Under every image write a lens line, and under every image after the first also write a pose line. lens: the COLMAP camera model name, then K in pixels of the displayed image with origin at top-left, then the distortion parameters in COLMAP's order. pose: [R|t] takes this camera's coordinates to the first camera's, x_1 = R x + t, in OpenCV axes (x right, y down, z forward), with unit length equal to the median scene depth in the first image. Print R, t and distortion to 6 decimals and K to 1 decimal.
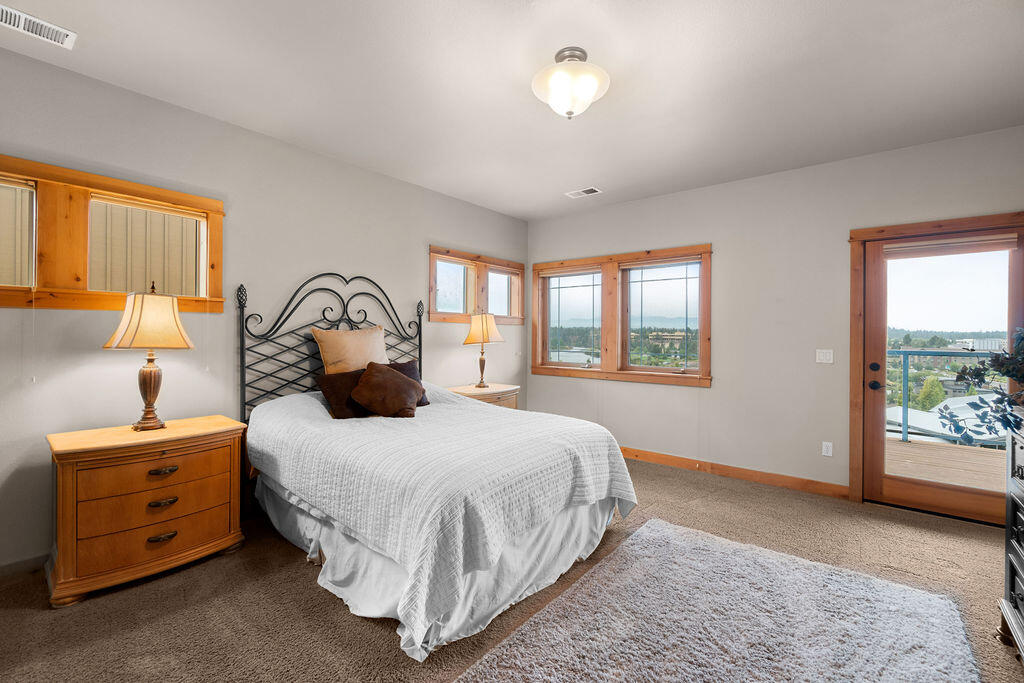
lens RADIAL K [[447.0, 0, 507.2], [0, 447.0, 333.5], [0, 0, 1]] dist [0.000497, 0.000854]
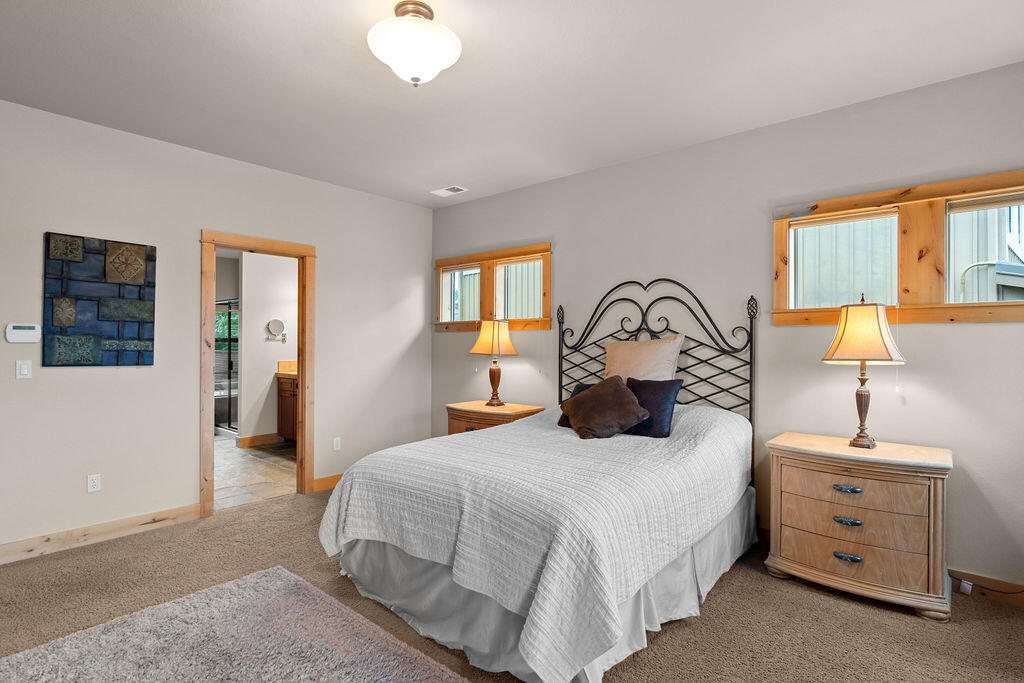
lens RADIAL K [[500.3, 0, 512.4], [0, 500.3, 342.0], [0, 0, 1]] dist [-0.013690, -0.000043]
pose [[-0.008857, -0.013629, -0.999868, 0.659463], [-0.003849, 0.999900, -0.013596, 0.009759], [0.999953, 0.003728, -0.008909, 0.739861]]
